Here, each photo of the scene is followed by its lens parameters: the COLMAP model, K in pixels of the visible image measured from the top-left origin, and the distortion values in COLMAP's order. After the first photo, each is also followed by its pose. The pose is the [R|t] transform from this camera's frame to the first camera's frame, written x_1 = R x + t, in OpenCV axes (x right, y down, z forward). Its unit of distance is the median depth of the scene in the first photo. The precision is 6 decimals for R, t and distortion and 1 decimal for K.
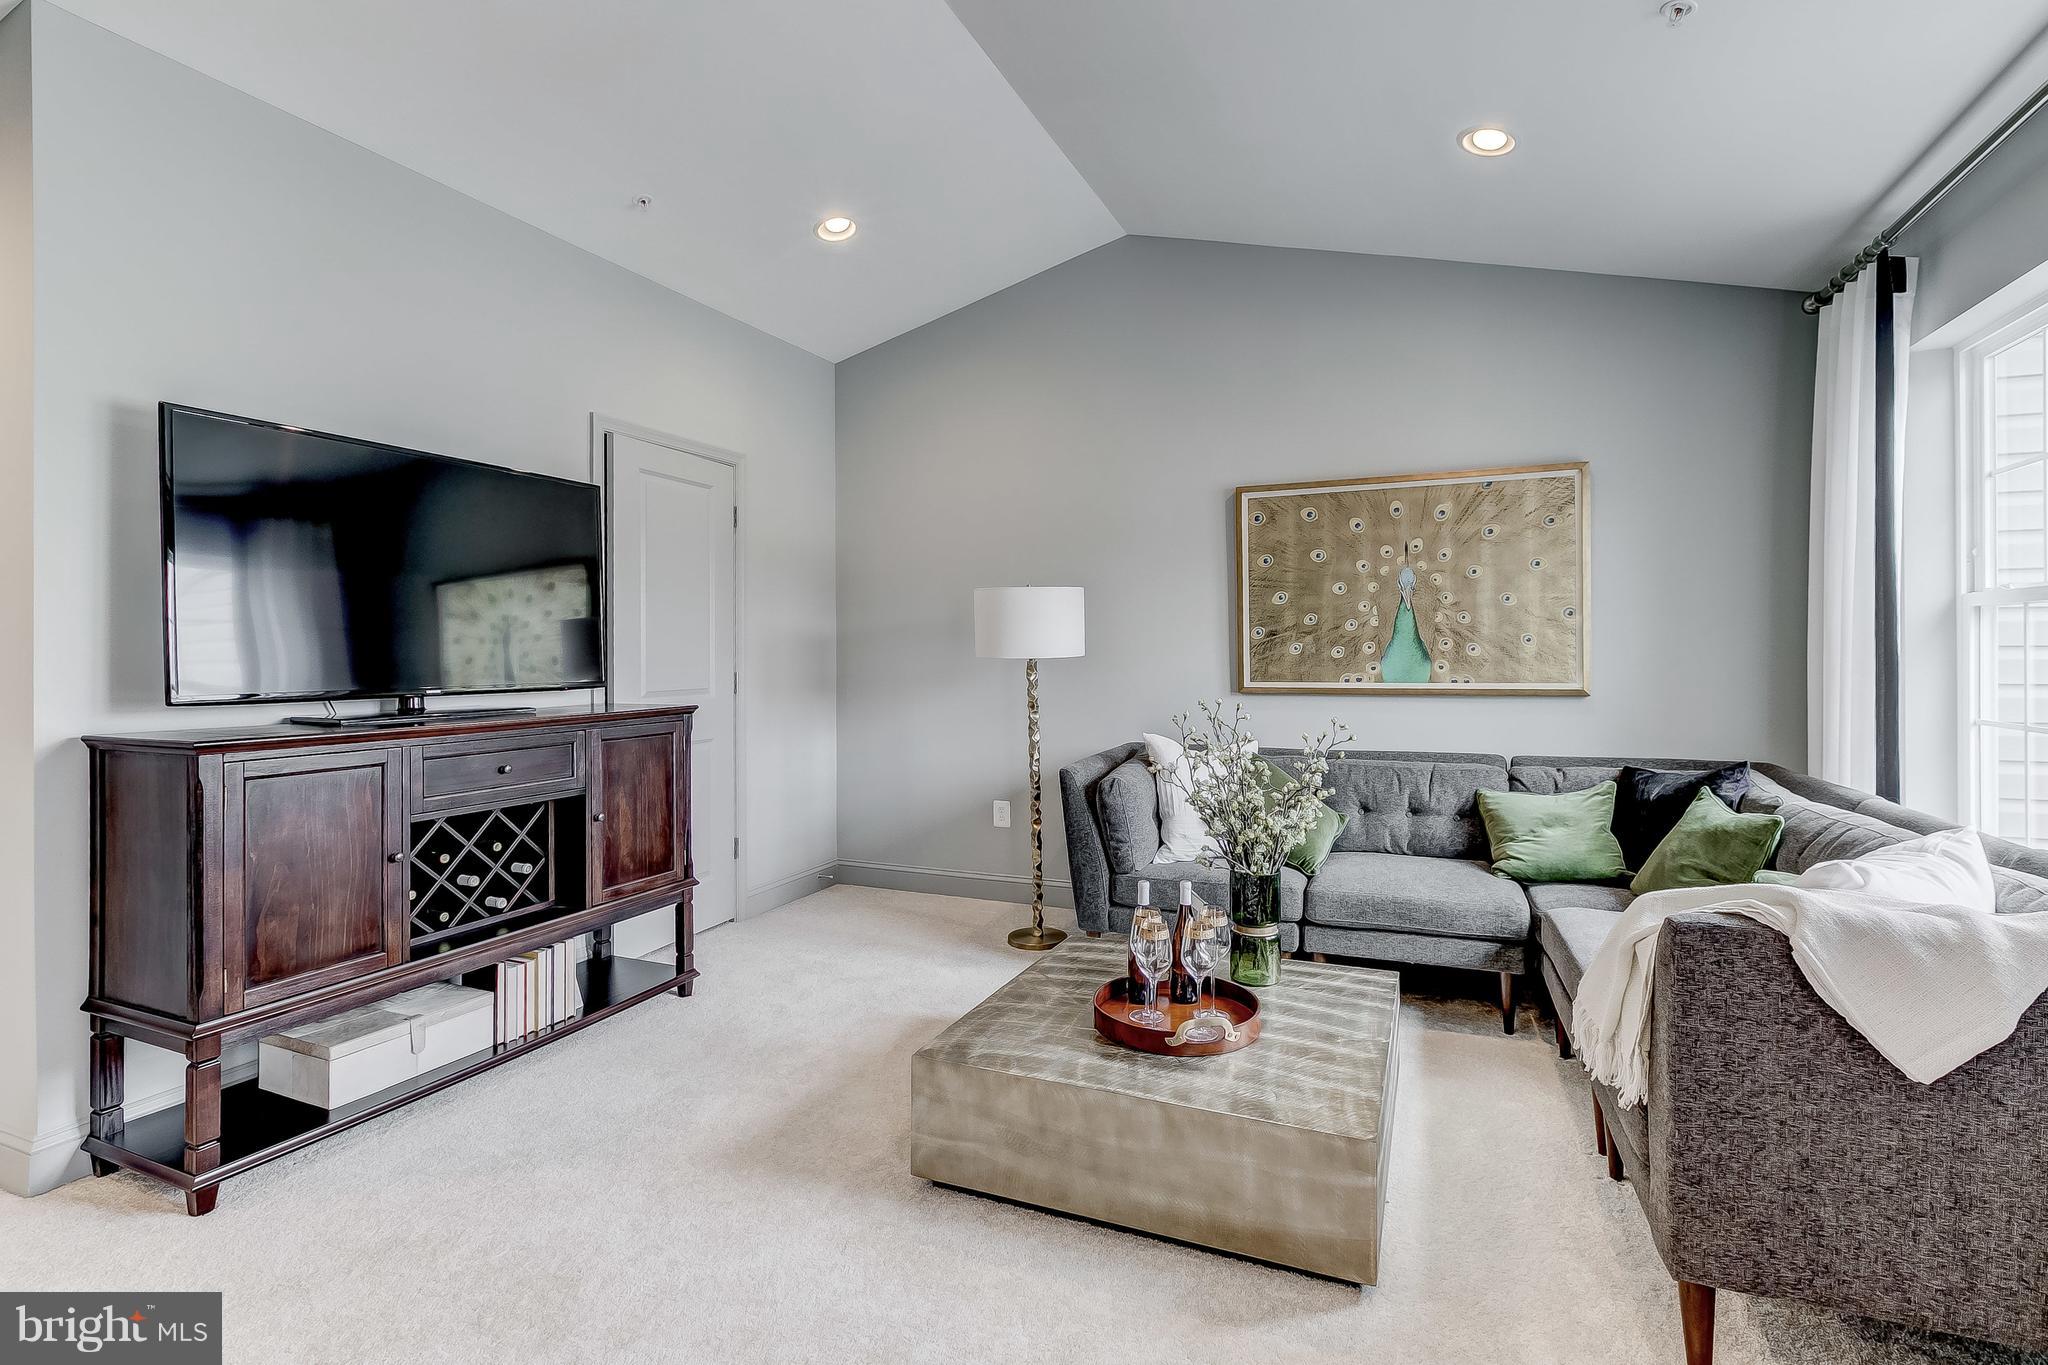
lens RADIAL K [[913.8, 0, 1072.5], [0, 913.8, 644.8], [0, 0, 1]] dist [-0.000449, 0.000013]
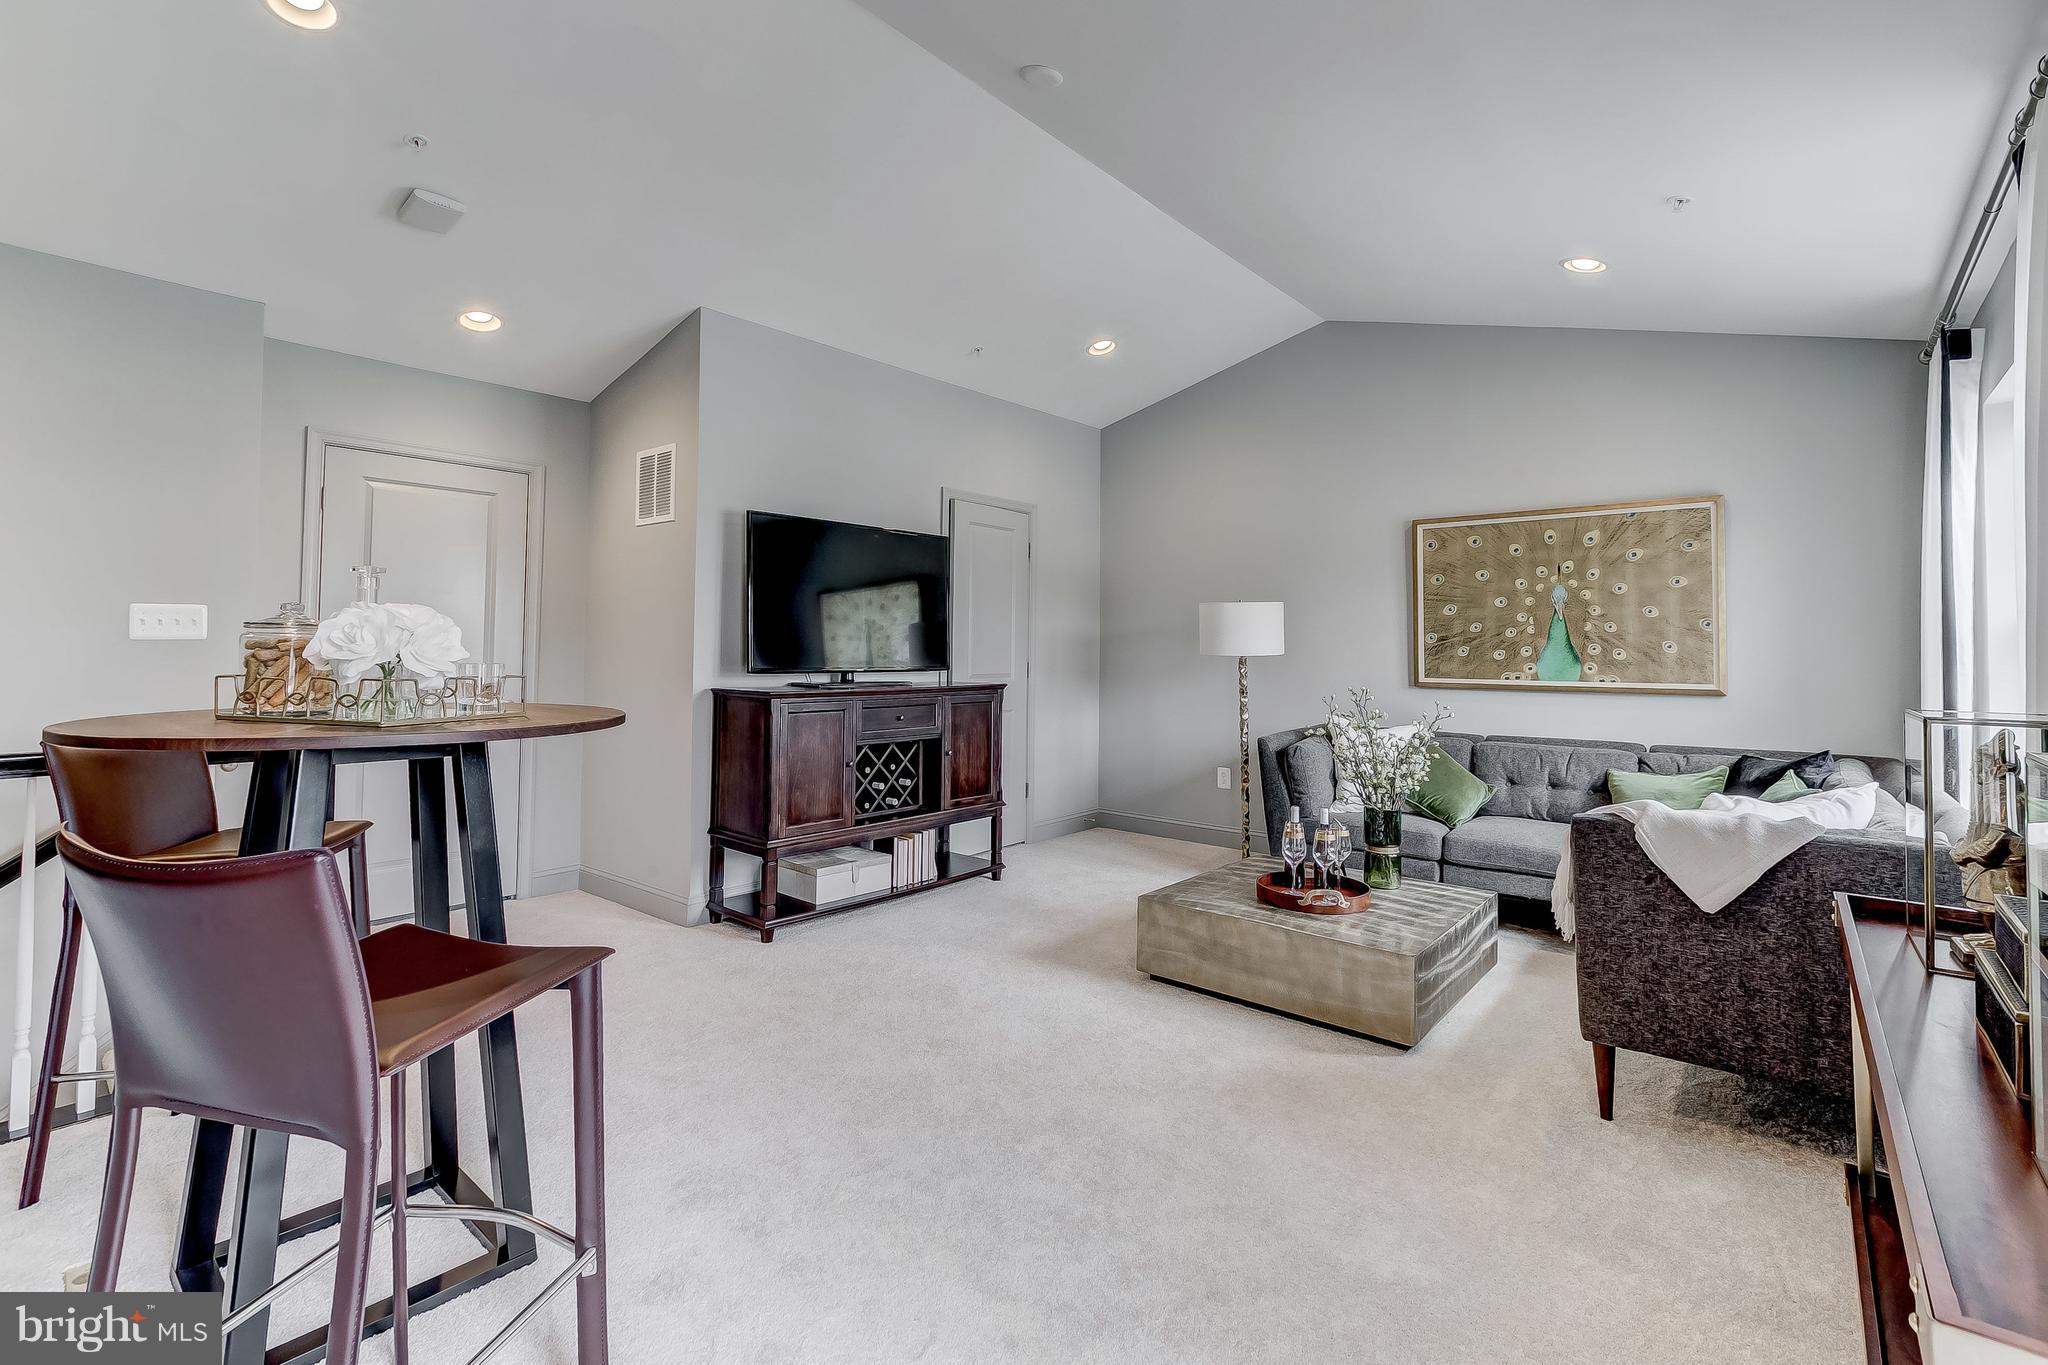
lens RADIAL K [[913.8, 0, 1072.5], [0, 913.8, 644.8], [0, 0, 1]] dist [-0.000449, 0.000013]
pose [[0.959137, 0.012525, -0.282663, 0.103112], [-0.011760, 0.999921, 0.004402, -0.004296], [0.282696, -0.000898, 0.959209, -0.368534]]
